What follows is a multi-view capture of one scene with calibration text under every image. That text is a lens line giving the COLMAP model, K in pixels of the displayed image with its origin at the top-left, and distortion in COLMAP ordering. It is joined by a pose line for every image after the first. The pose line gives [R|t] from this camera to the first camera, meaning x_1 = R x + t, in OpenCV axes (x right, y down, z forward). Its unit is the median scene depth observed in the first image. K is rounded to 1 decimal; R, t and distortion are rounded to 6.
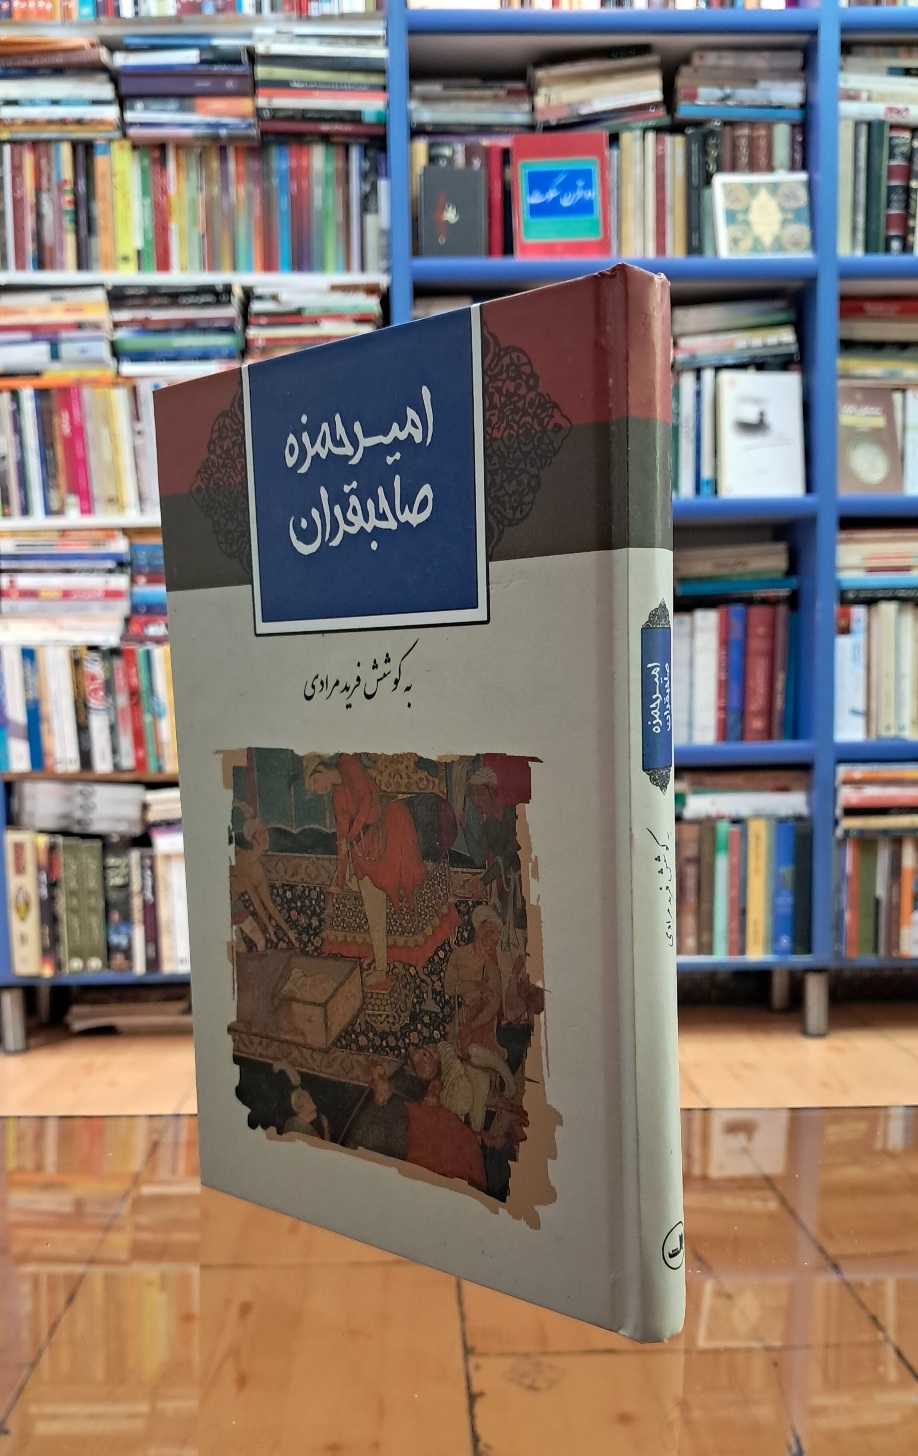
lens RADIAL K [[1375.1, 0, 438.0], [0, 1375.1, 811.3], [0, 0, 1]] dist [0.005287, -0.021625]
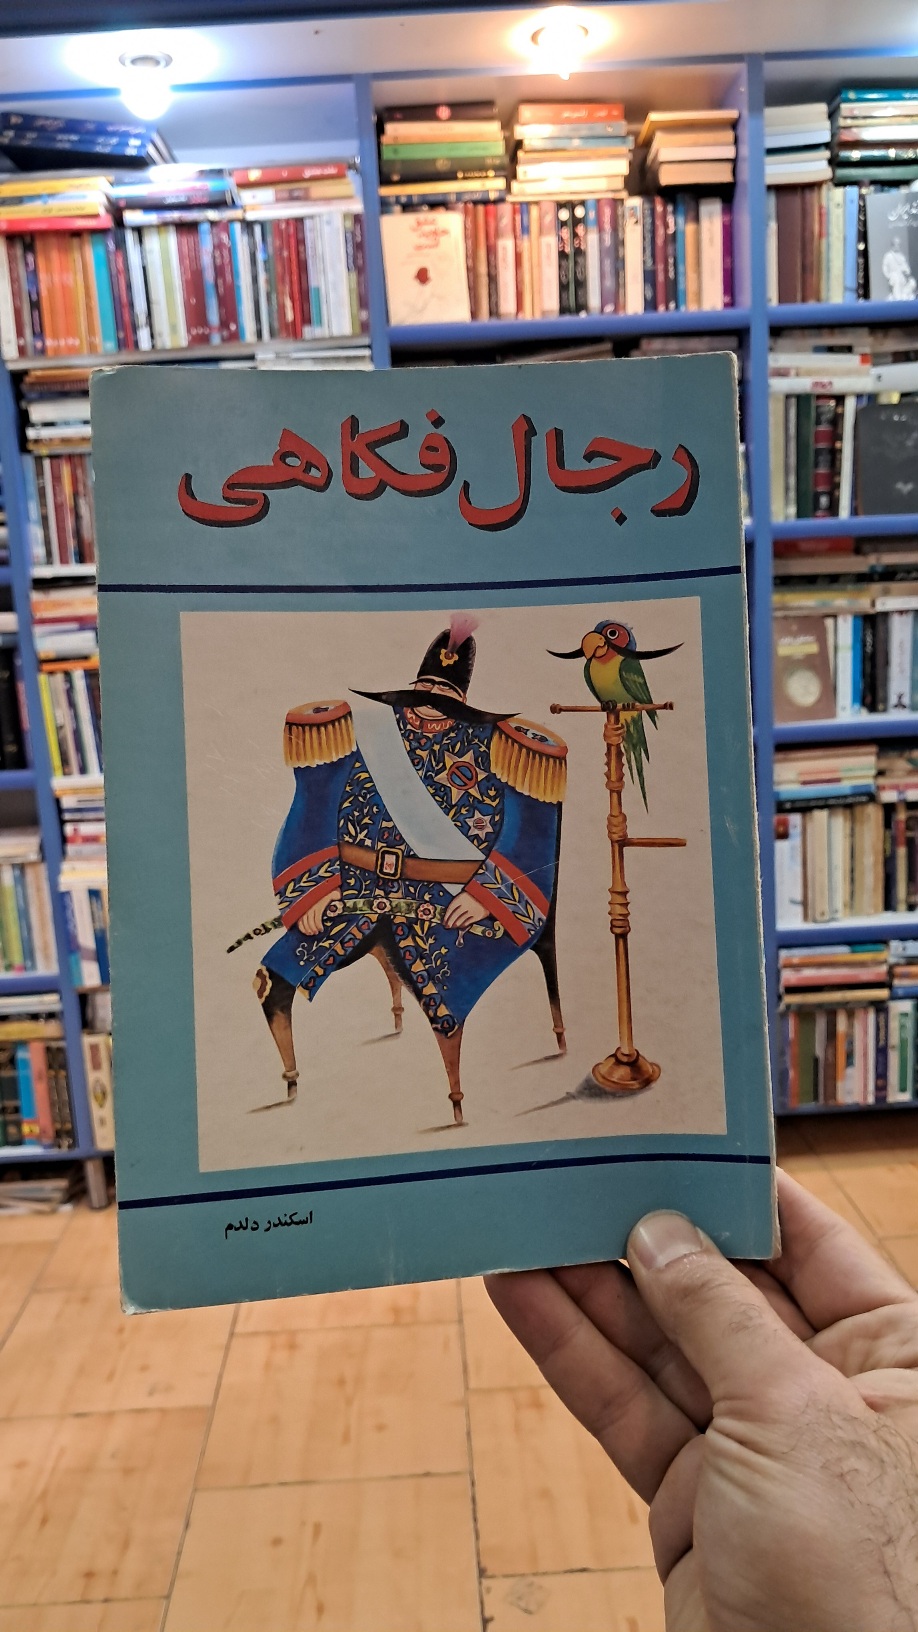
lens RADIAL K [[1378.7, 0, 433.4], [0, 1378.7, 827.2], [0, 0, 1]] dist [0.009142, 0.015557]
pose [[0.999153, -0.039651, -0.010982, 0.010518], [0.040475, 0.995177, 0.089358, -0.259958], [0.007386, -0.089726, 0.995939, -0.175192]]
